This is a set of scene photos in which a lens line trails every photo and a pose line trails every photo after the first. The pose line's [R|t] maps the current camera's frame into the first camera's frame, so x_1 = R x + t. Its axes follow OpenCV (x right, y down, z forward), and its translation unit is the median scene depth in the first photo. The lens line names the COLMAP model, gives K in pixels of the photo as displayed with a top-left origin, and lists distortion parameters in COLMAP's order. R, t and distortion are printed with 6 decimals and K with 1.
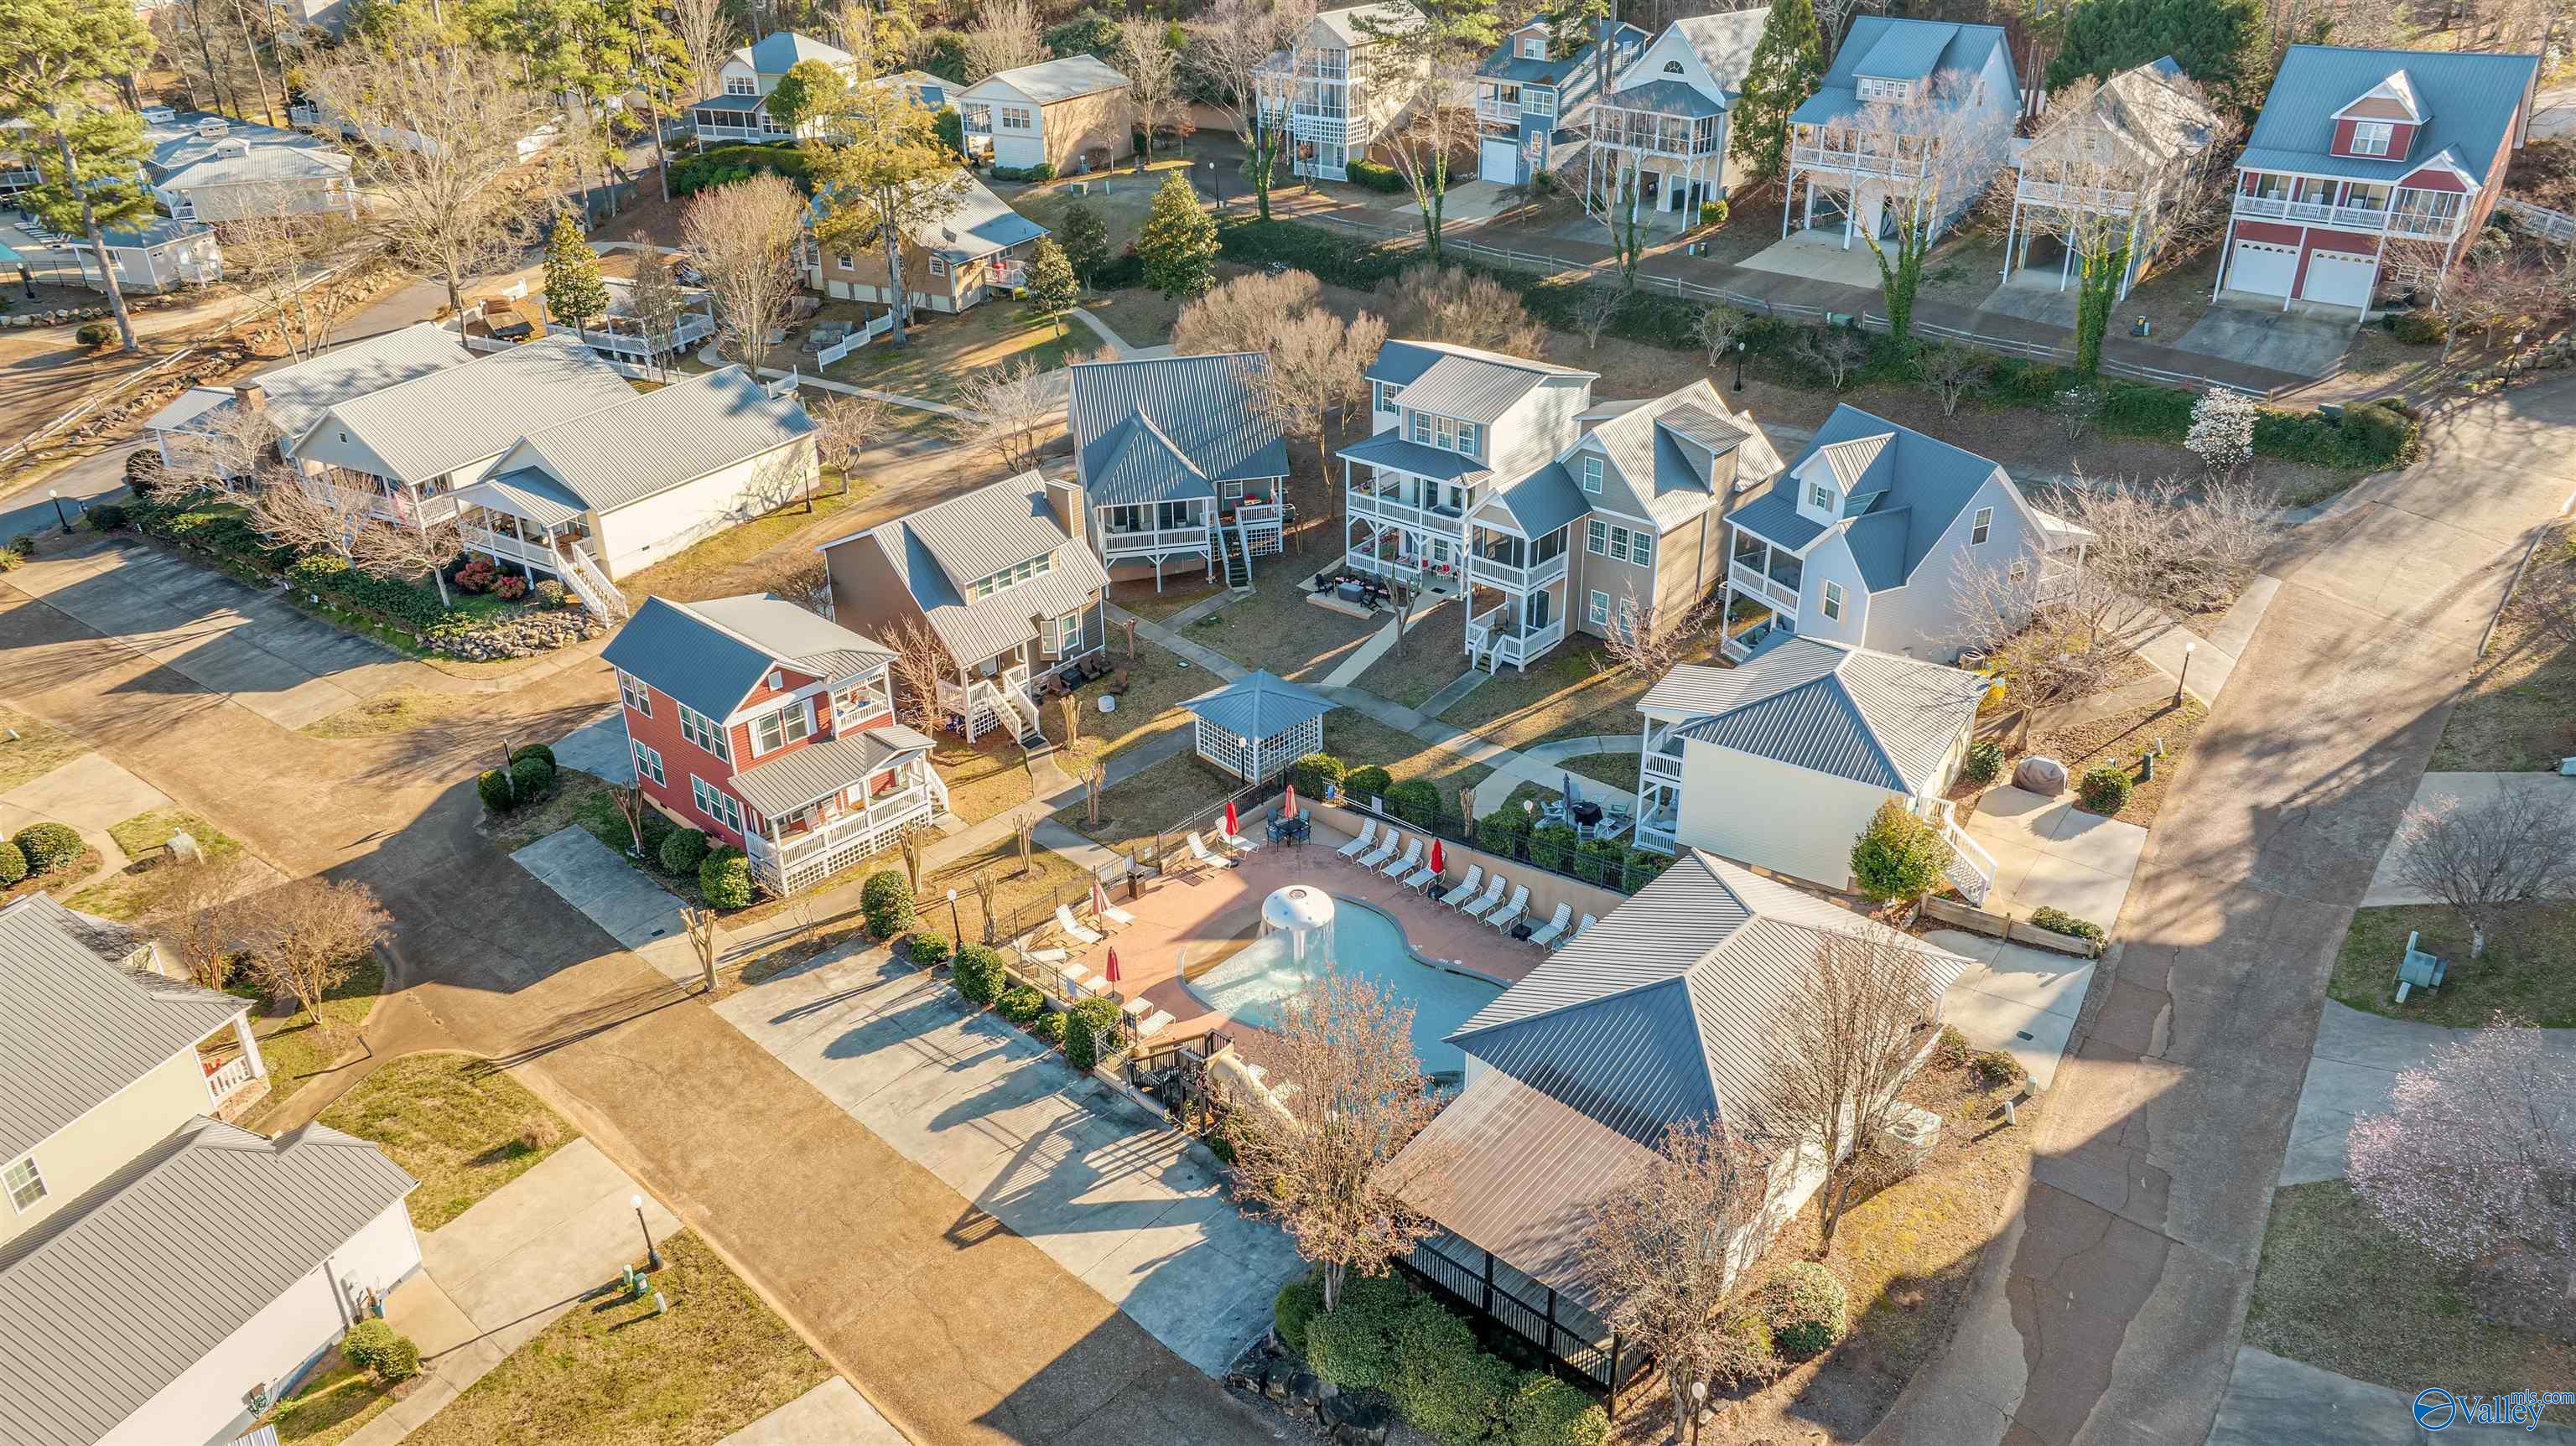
lens RADIAL K [[1827.0, 0, 1299.2], [0, 1827.0, 715.2], [0, 0, 1]] dist [-0.037882, 0.035082]
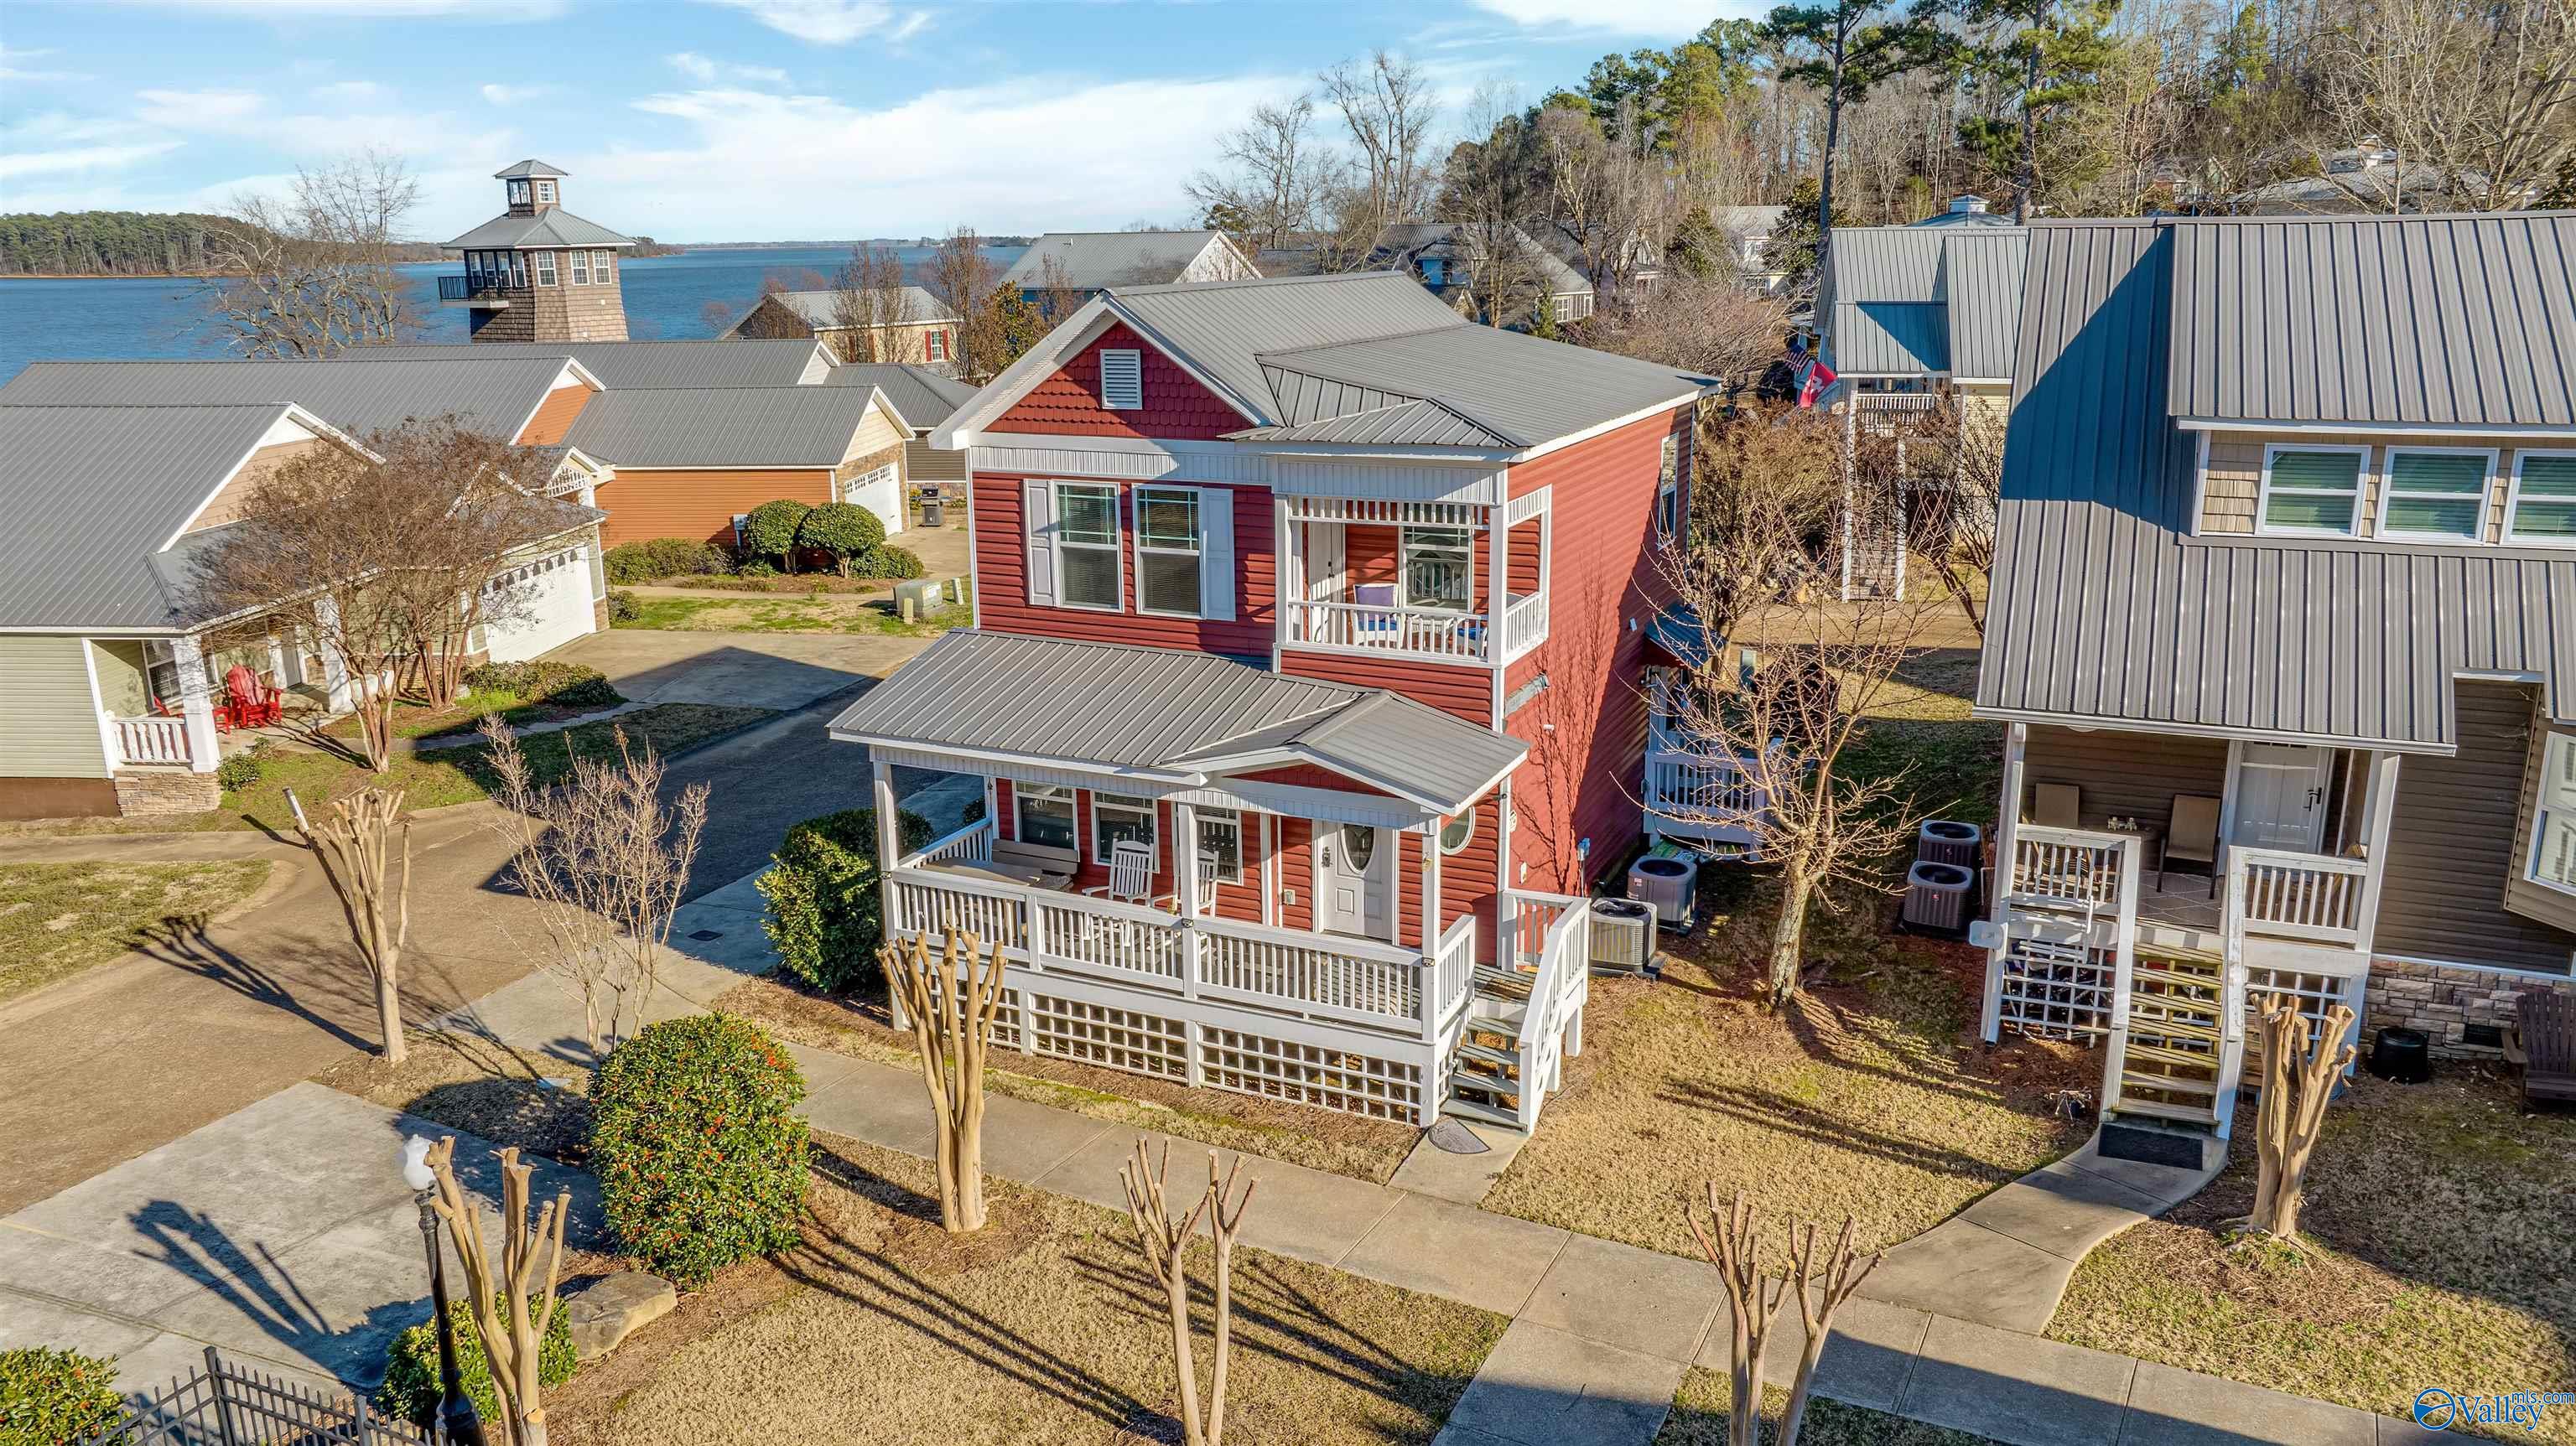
lens RADIAL K [[1829.3, 0, 1288.0], [0, 1829.3, 723.0], [0, 0, 1]] dist [-0.025944, -0.003046]
pose [[0.297445, 0.249222, -0.921637, 0.016222], [-0.428743, 0.897387, 0.104294, -0.009558], [0.853057, 0.364123, 0.373775, 0.796574]]
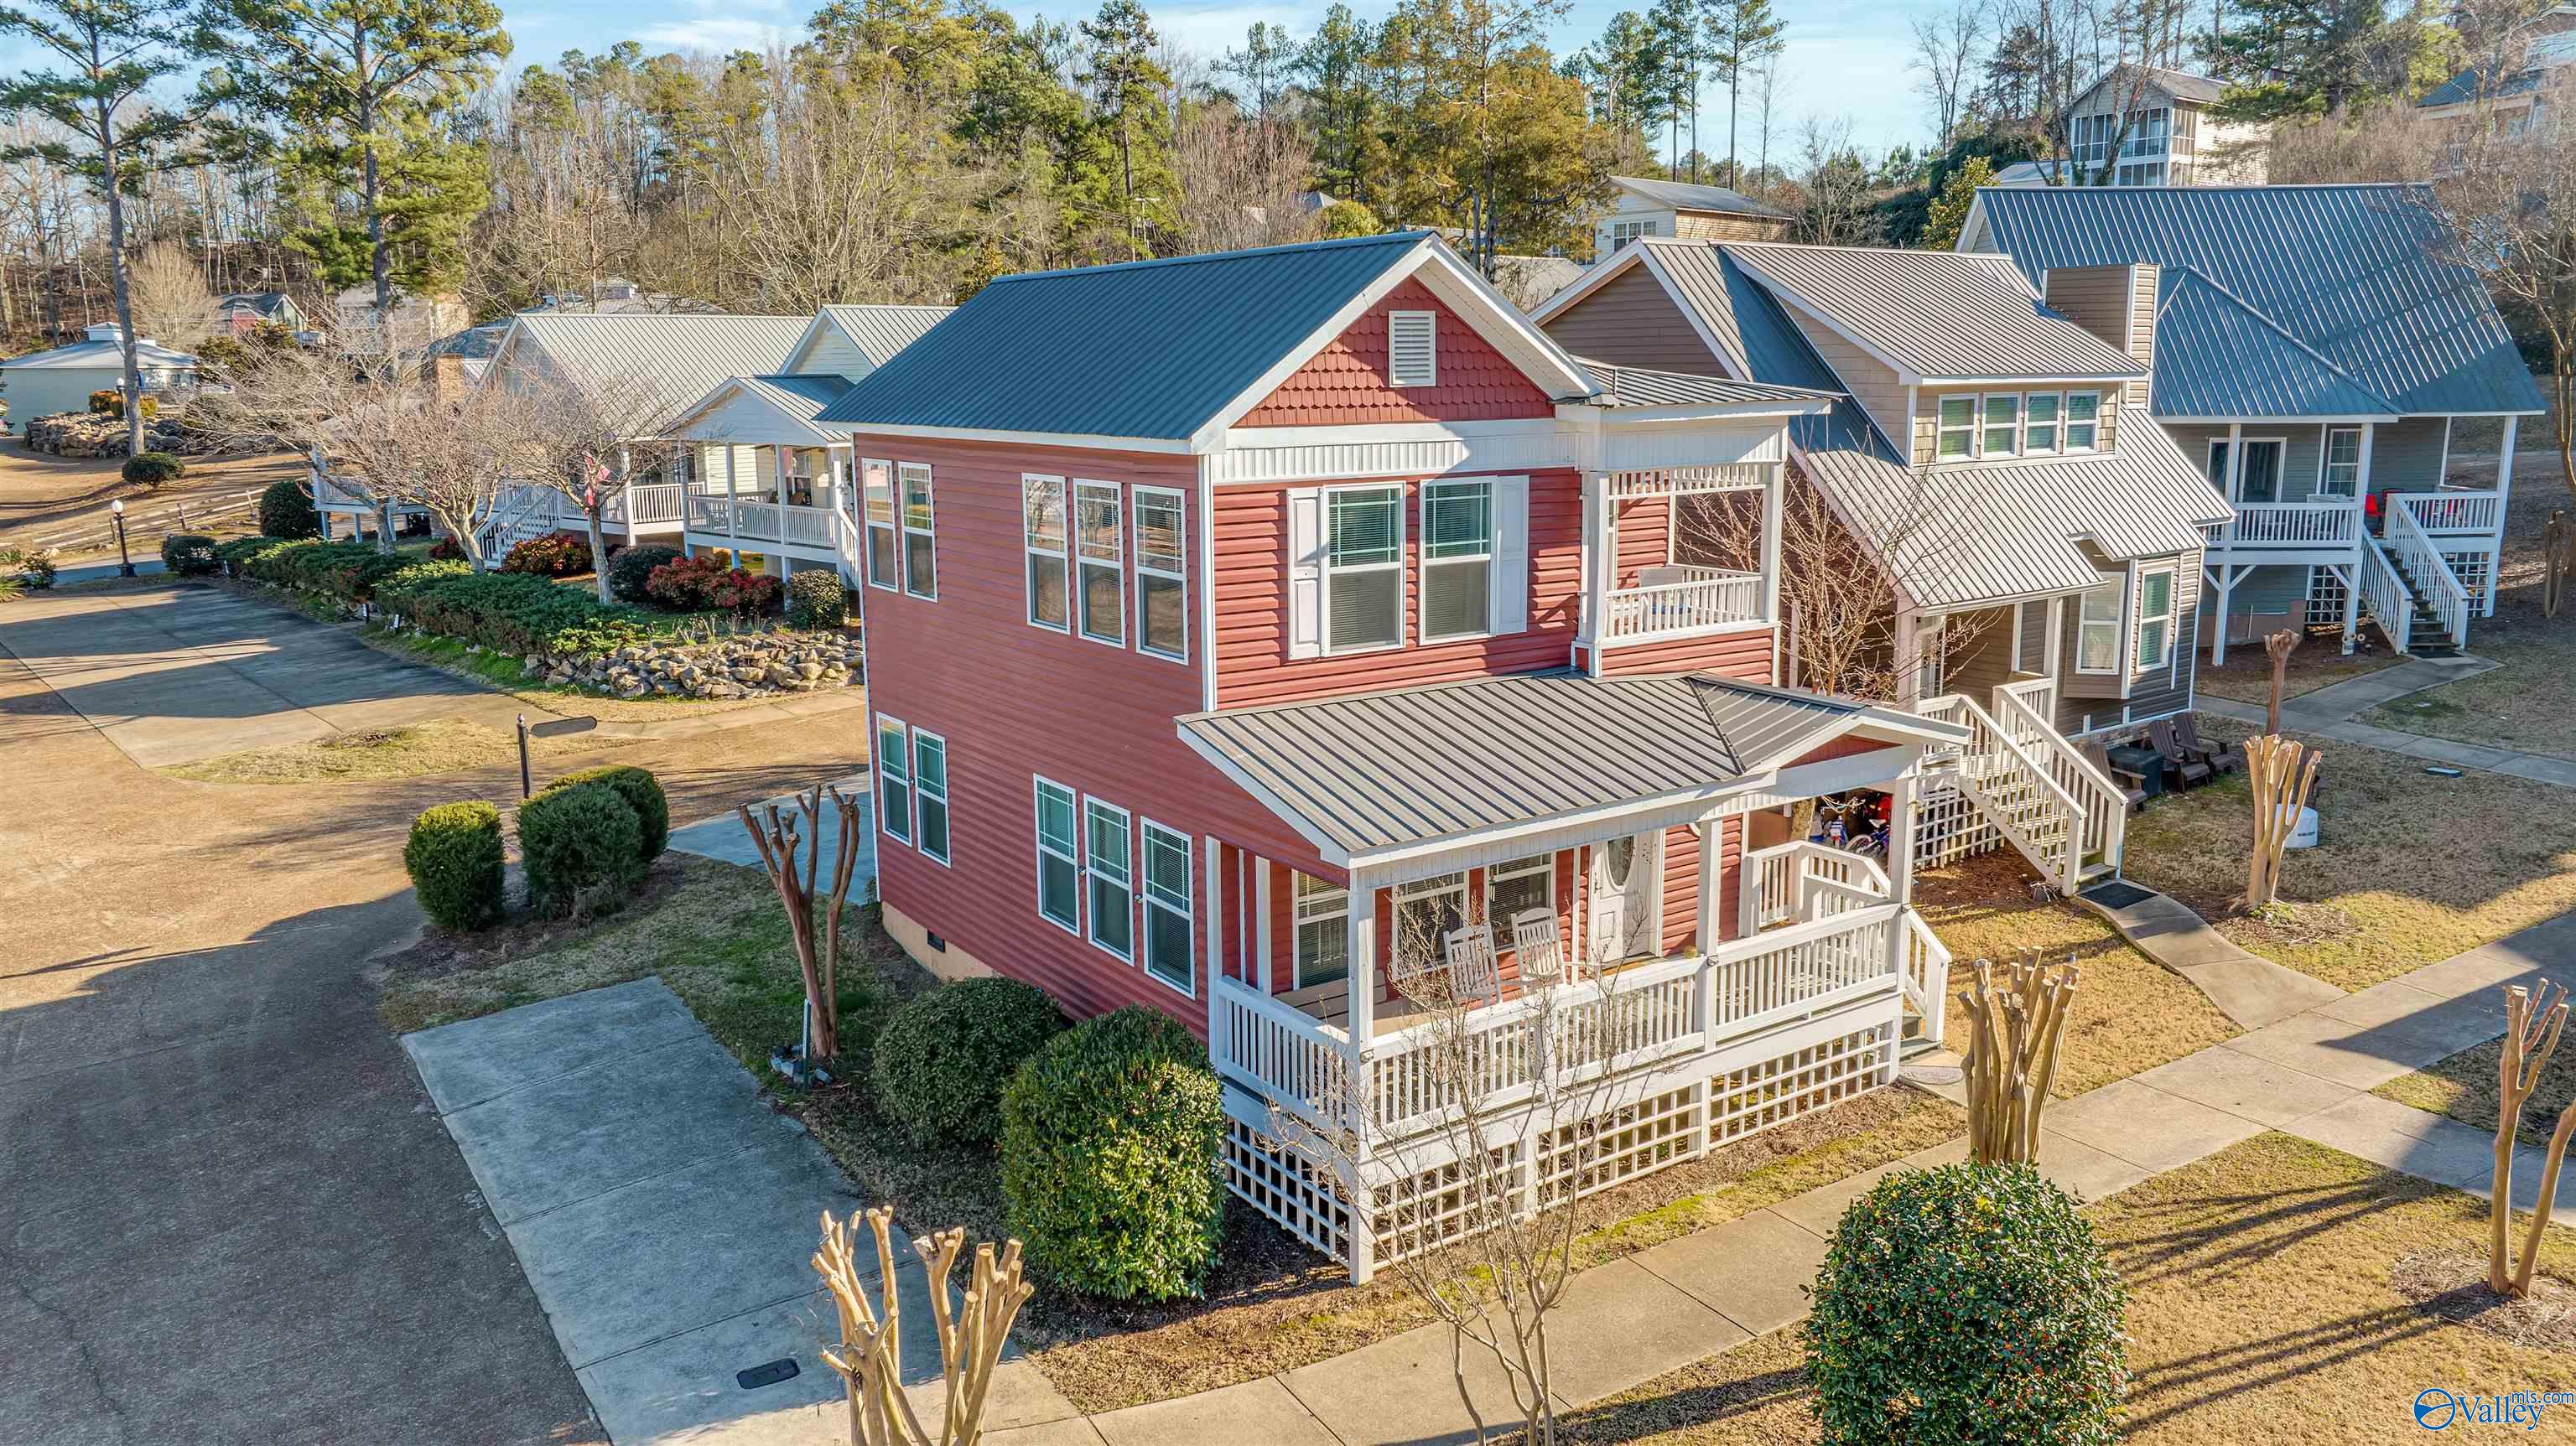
lens RADIAL K [[1816.9, 0, 1288.0], [0, 1816.9, 723.0], [0, 0, 1]] dist [-0.059486, 0.078893]
pose [[0.972806, 0.041514, -0.227871, -0.211109], [-0.102957, 0.958775, -0.264859, 0.080862], [0.207482, 0.281117, 0.936976, 0.671931]]
